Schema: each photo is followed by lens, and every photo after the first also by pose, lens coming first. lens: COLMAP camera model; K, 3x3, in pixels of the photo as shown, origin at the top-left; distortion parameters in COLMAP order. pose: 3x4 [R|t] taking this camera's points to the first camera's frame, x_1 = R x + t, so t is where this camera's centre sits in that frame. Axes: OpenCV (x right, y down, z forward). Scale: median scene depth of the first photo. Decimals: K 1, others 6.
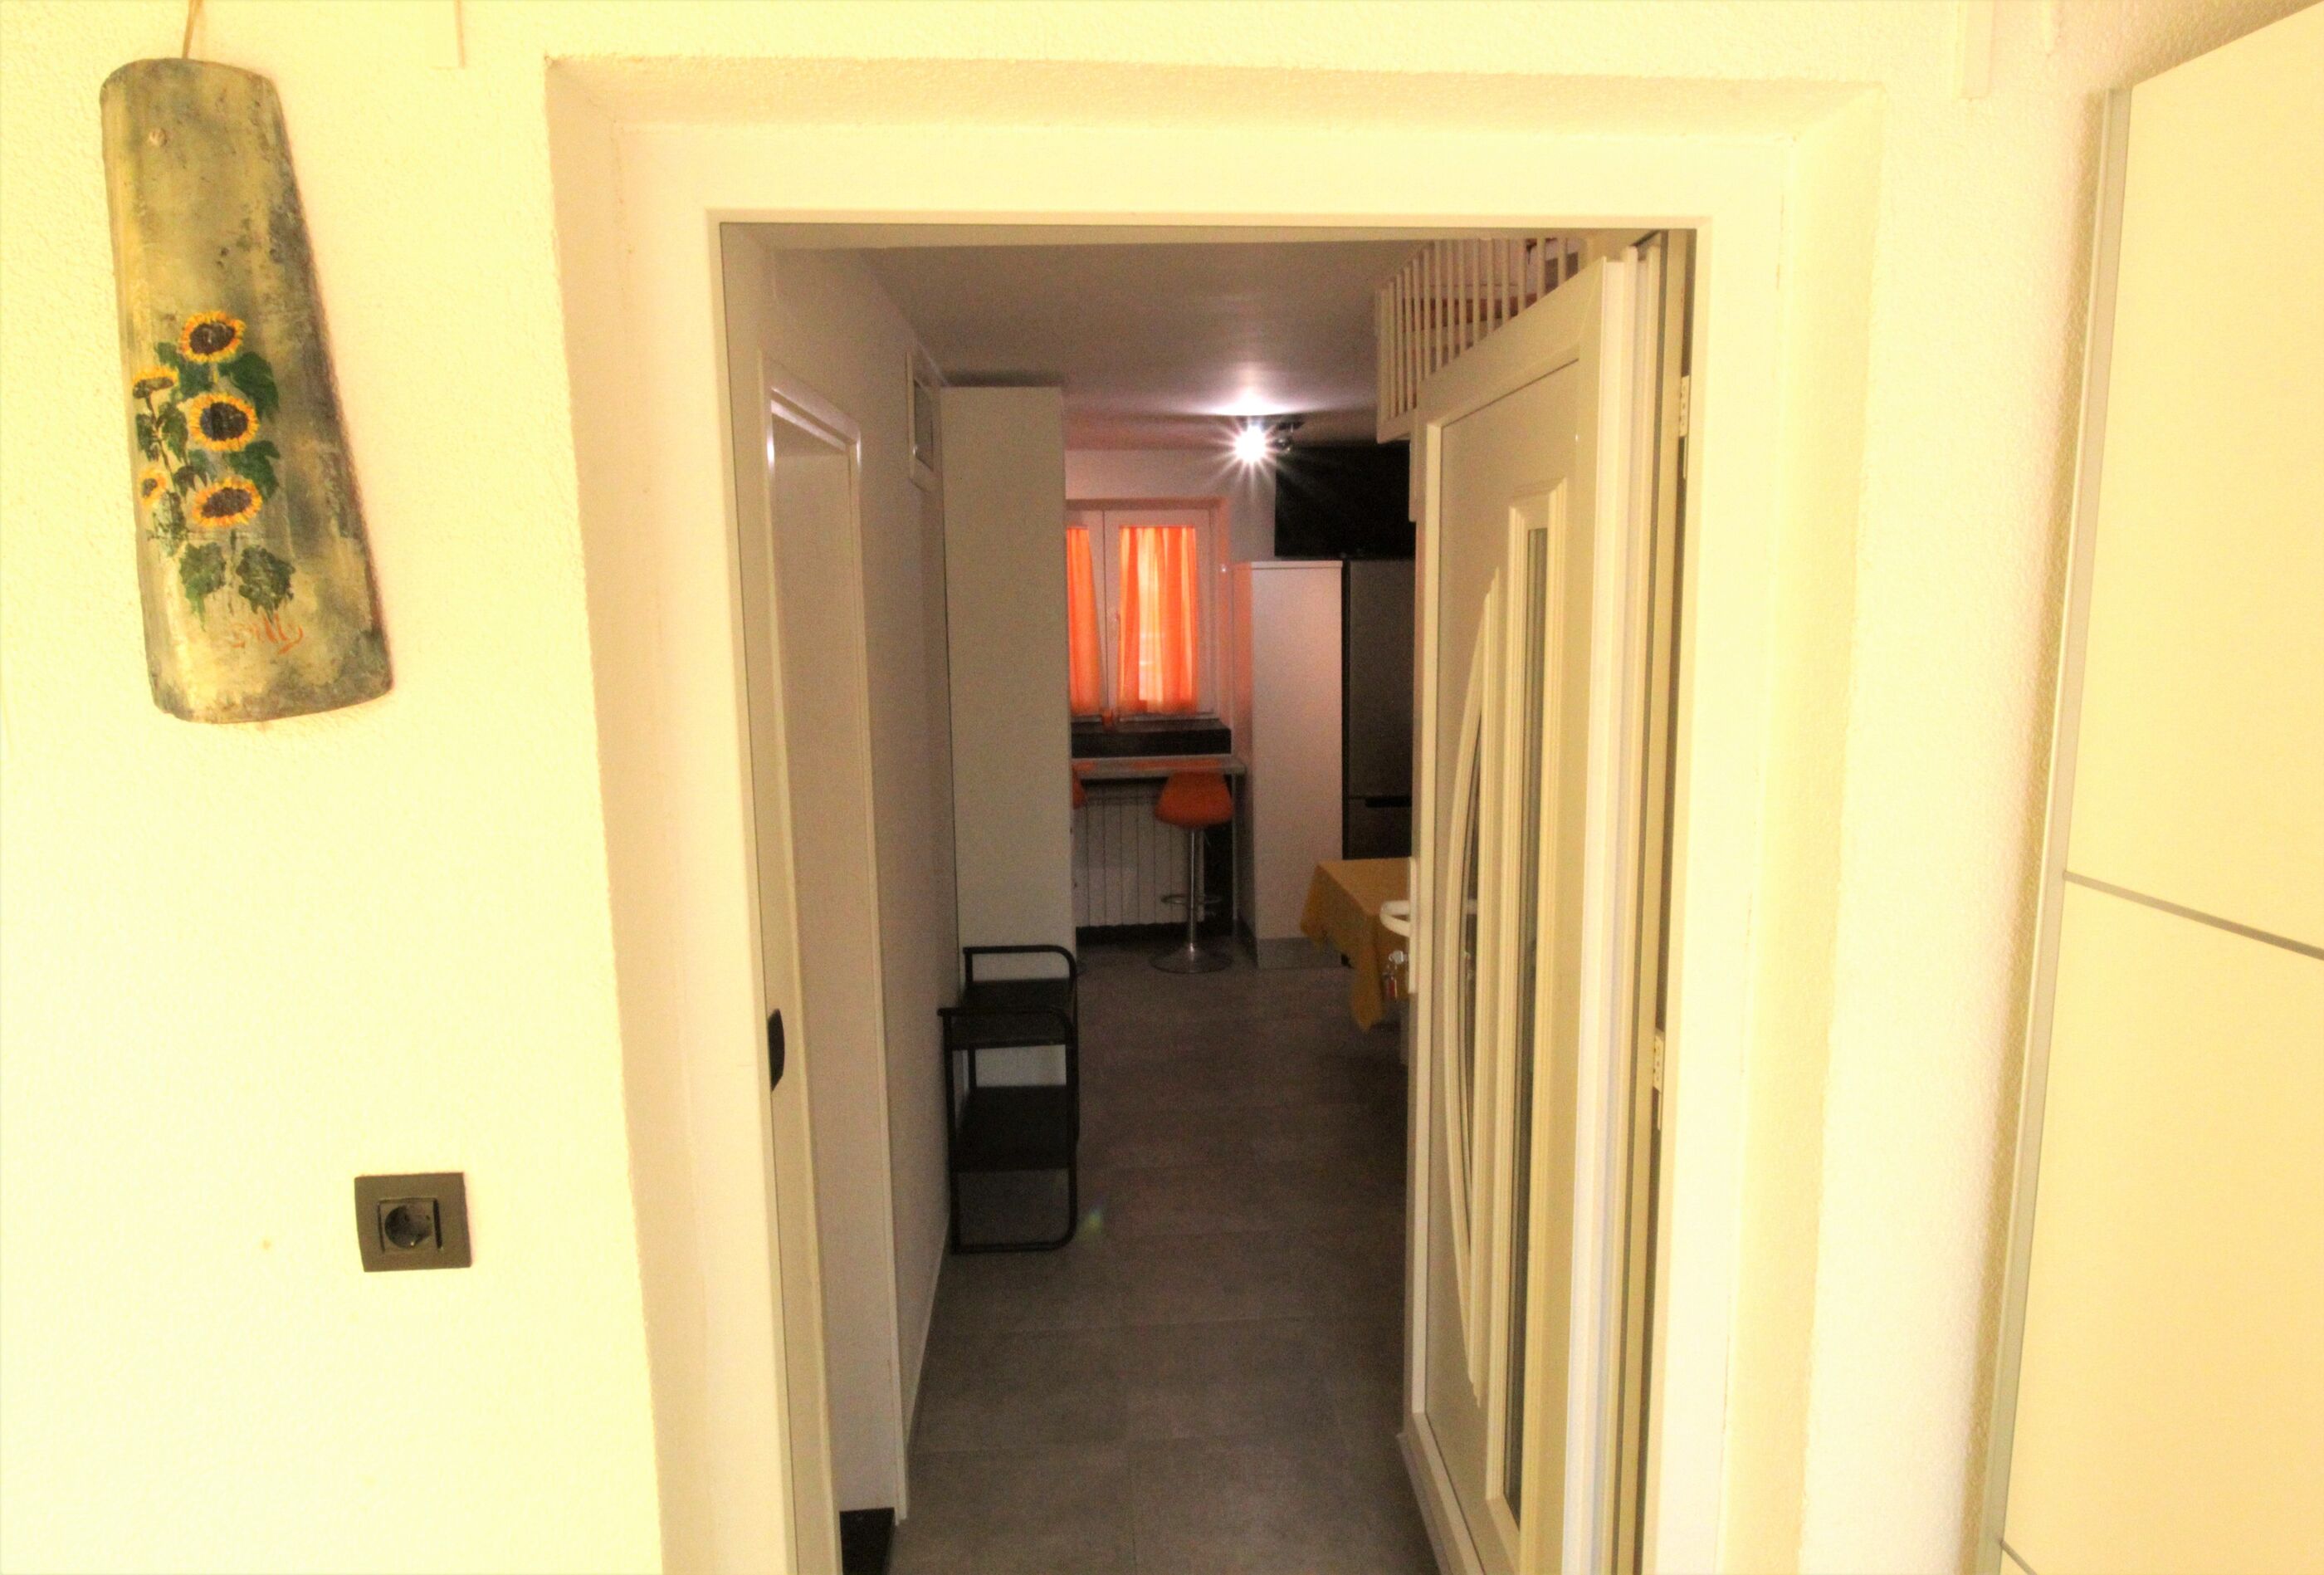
lens RADIAL K [[1328.7, 0, 1194.3], [0, 1328.7, 787.8], [0, 0, 1]] dist [-0.002211, -0.000402]
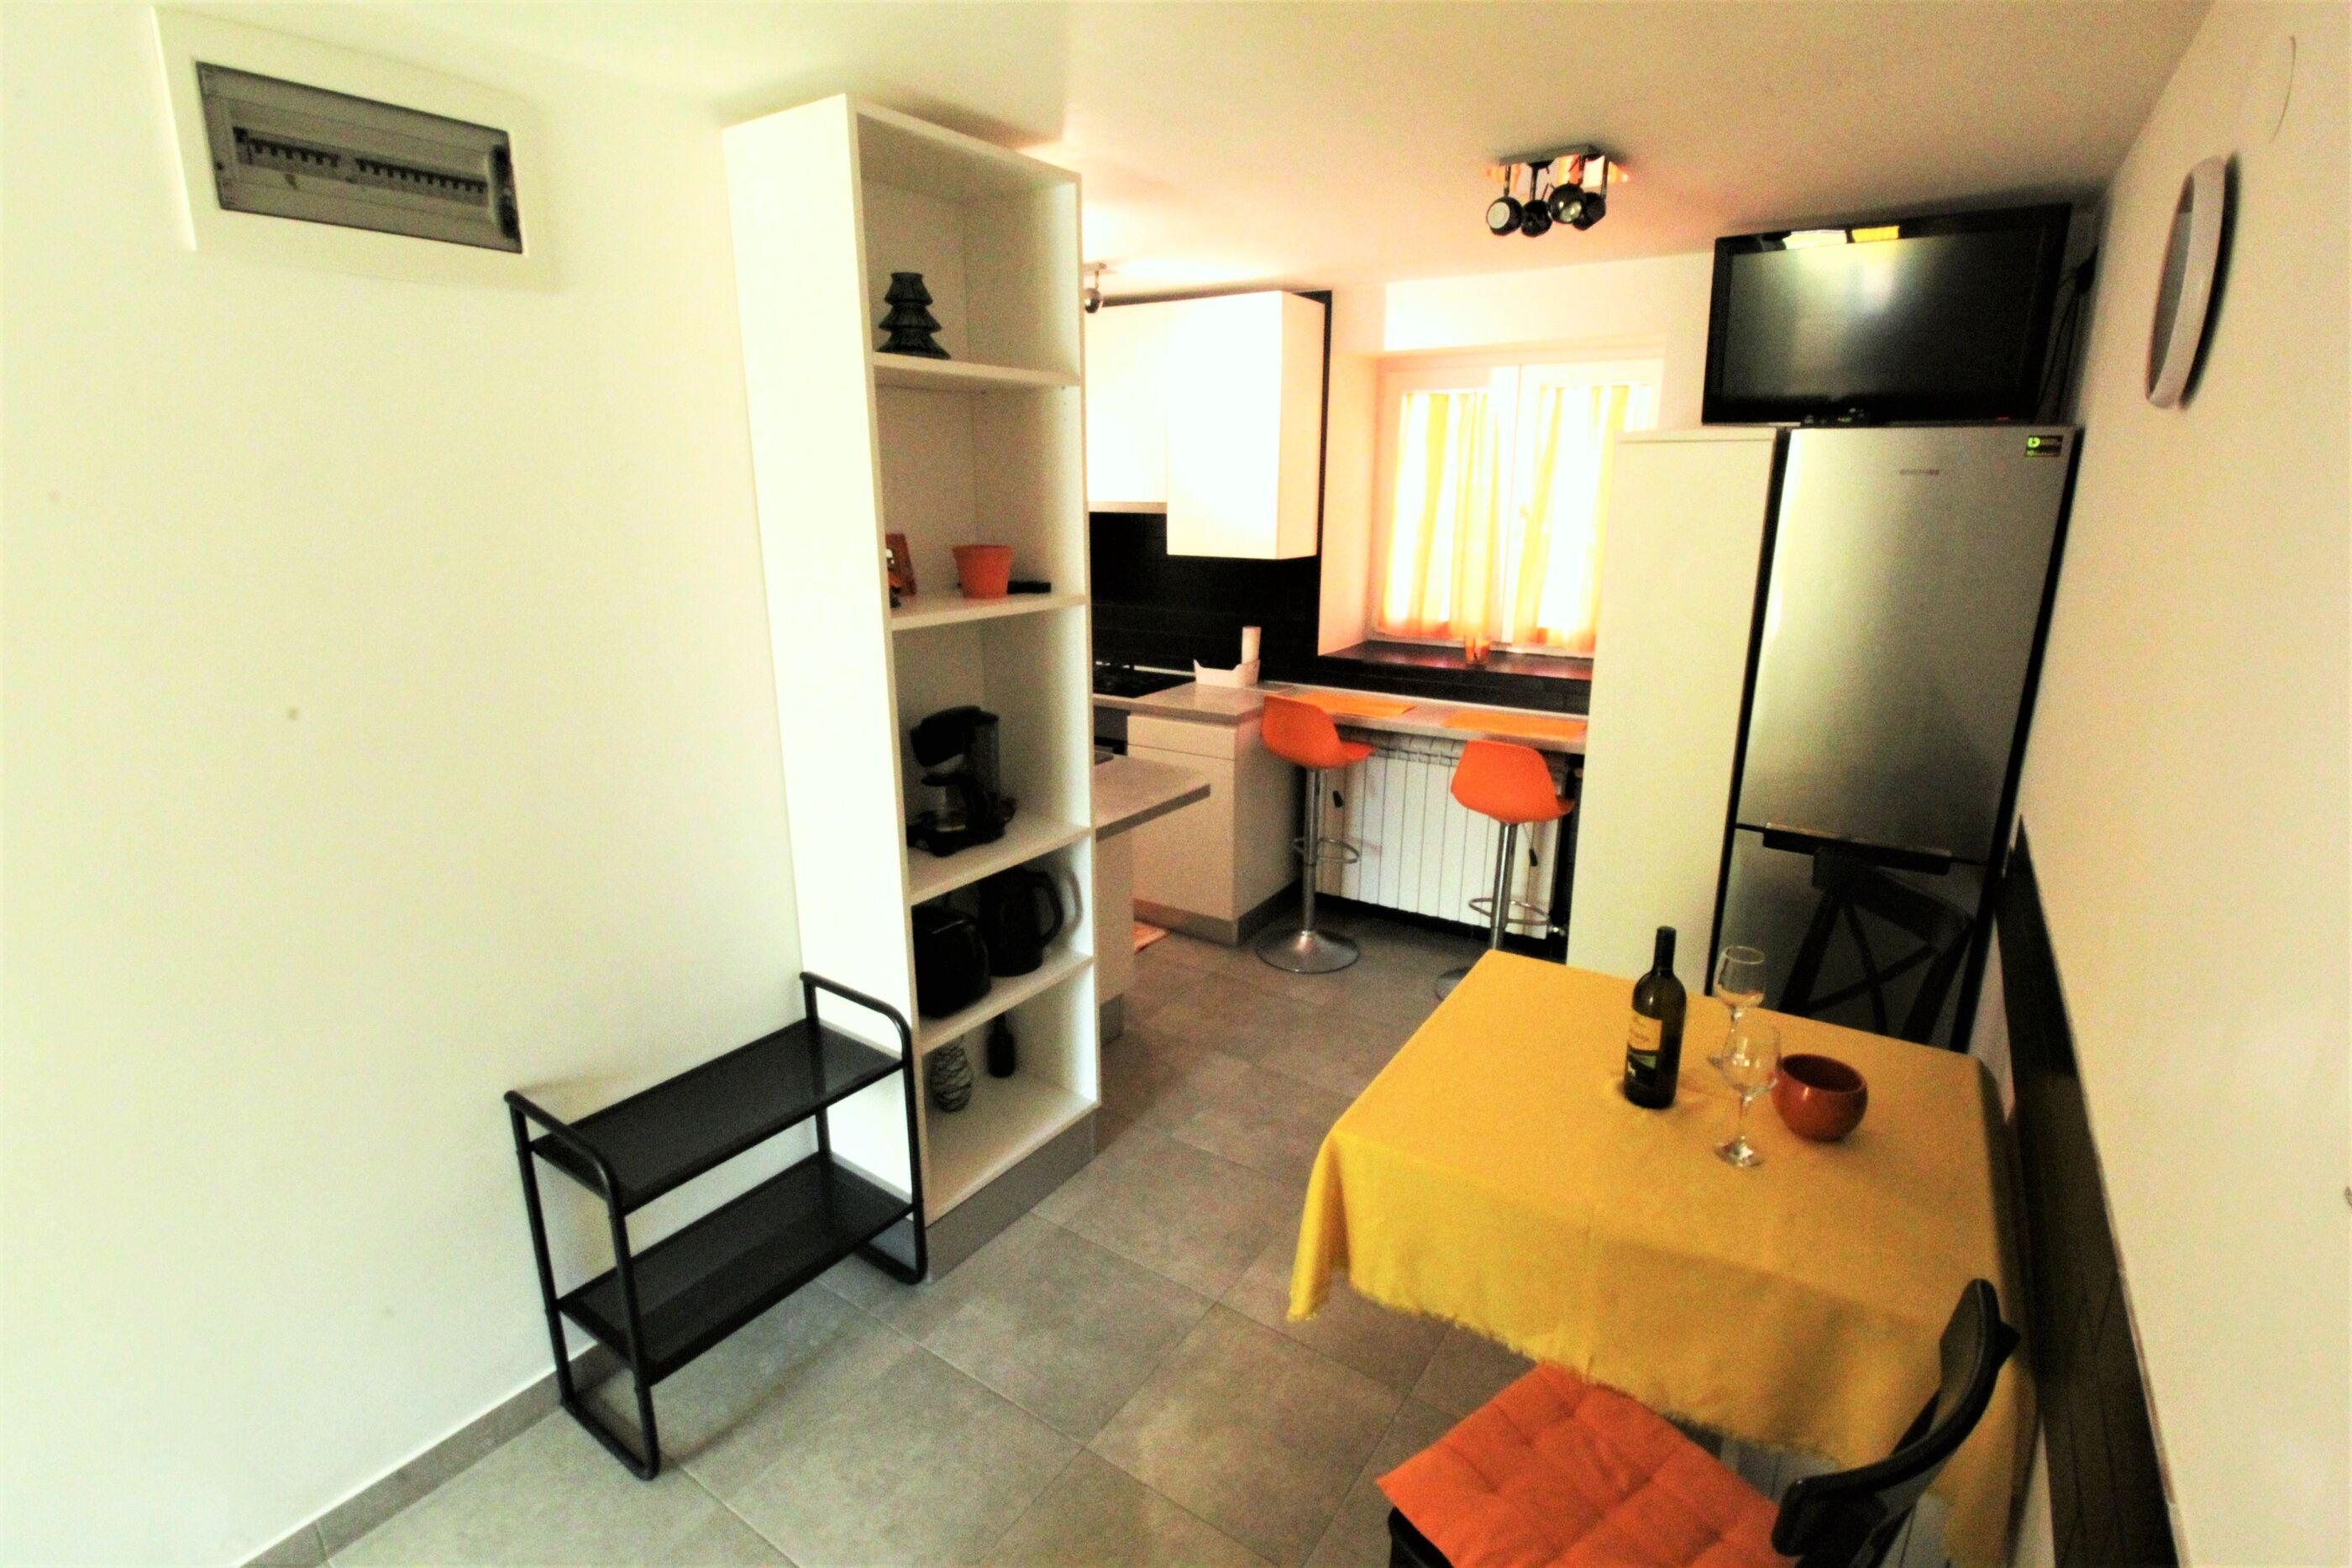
lens RADIAL K [[1083.9, 0, 1176.0], [0, 1083.9, 784.0], [0, 0, 1]] dist [0.000855, -0.000273]
pose [[0.769334, 0.182195, -0.612316, 0.217559], [-0.101809, 0.981187, 0.164036, -0.066486], [0.630683, -0.063859, 0.773409, 0.442309]]
